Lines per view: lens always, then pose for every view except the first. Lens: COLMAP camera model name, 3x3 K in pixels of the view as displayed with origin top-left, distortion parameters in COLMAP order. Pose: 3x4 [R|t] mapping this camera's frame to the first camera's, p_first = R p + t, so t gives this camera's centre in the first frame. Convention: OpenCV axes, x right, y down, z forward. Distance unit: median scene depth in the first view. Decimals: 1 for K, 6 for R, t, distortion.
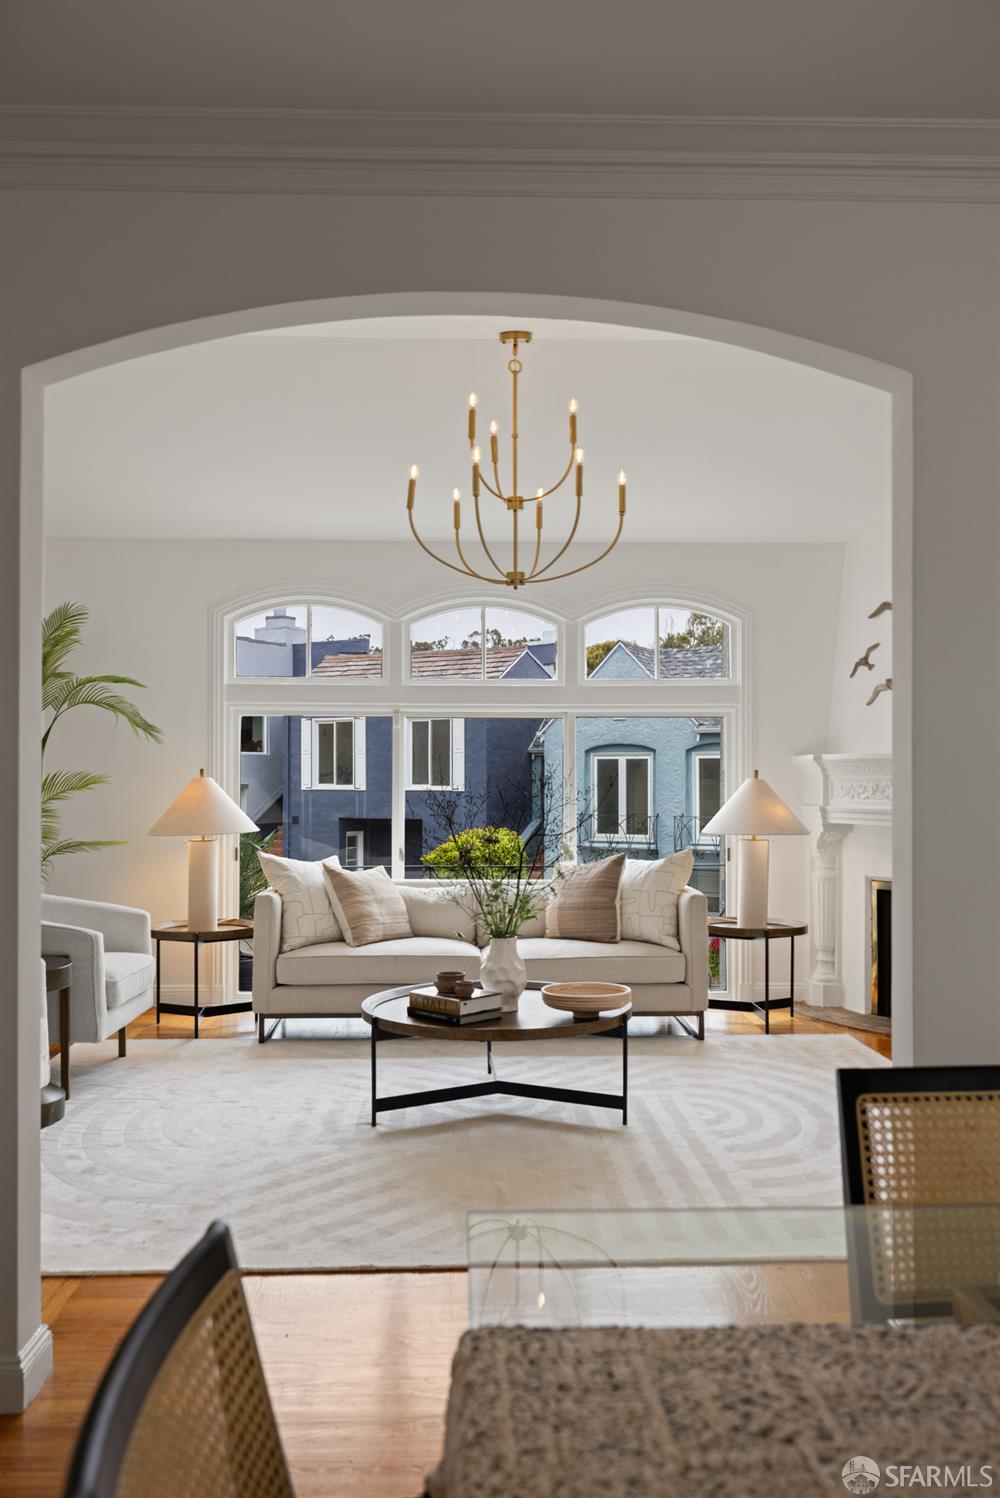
lens RADIAL K [[1259.7, 0, 501.4], [0, 1259.7, 753.3], [0, 0, 1]] dist [-0.010282, -0.012062]
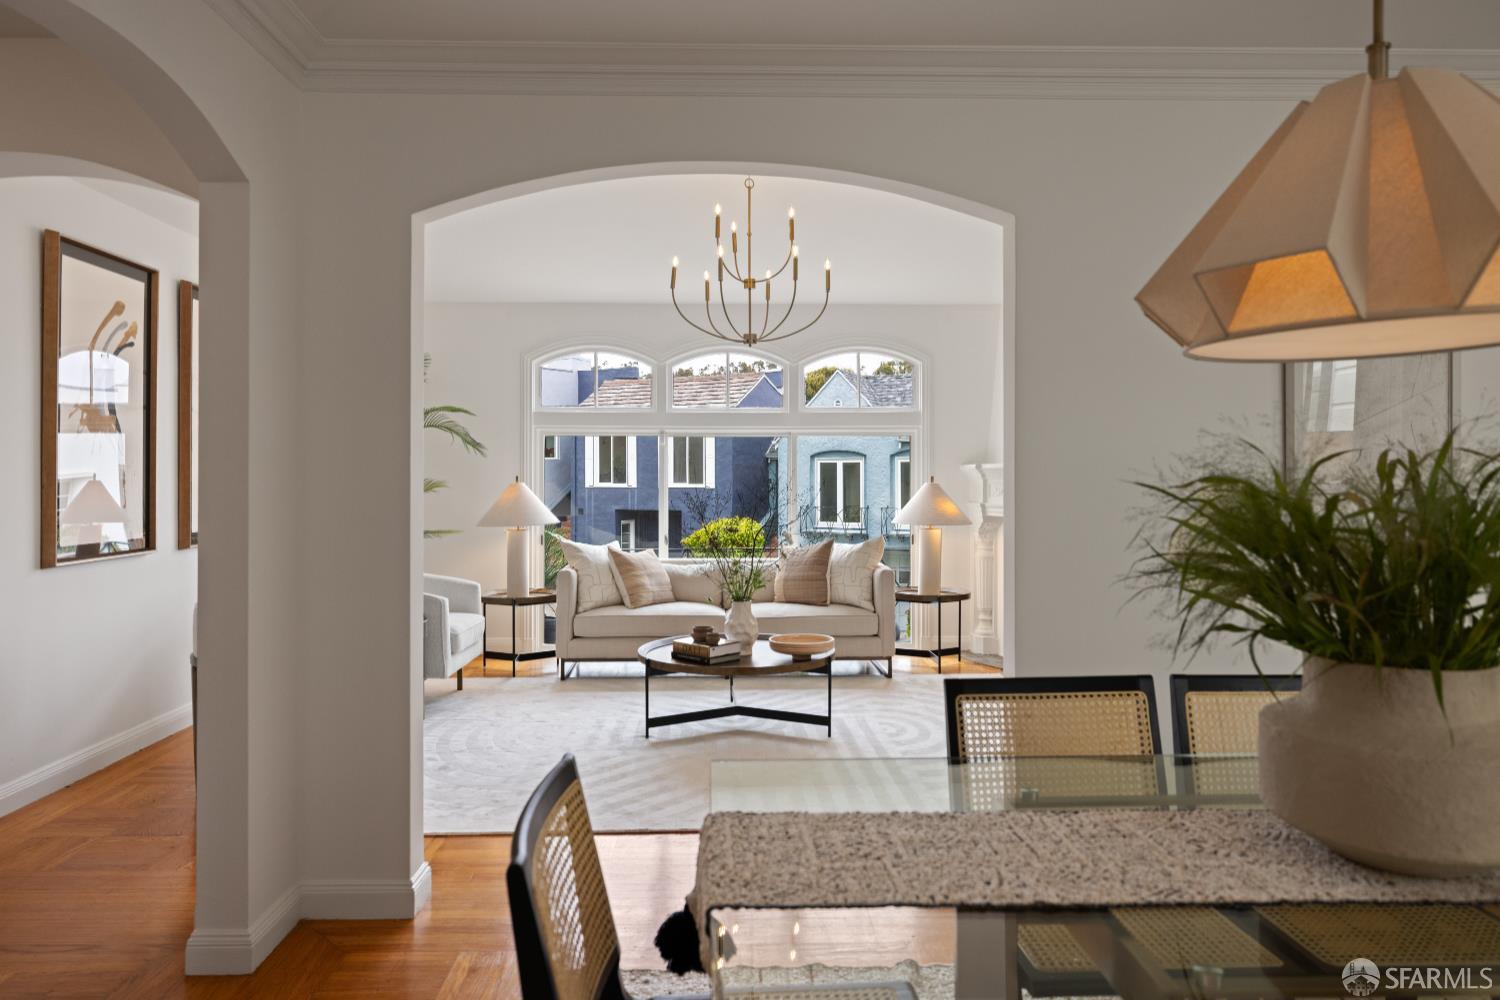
lens RADIAL K [[1018.0, 0, 743.8], [0, 1018.0, 451.6], [0, 0, 1]] dist [-0.004503, -0.000035]
pose [[0.999998, -0.001389, -0.001225, 0.005973], [0.001384, 0.999990, -0.004214, -0.011453], [0.001231, 0.004212, 0.999990, -0.106284]]
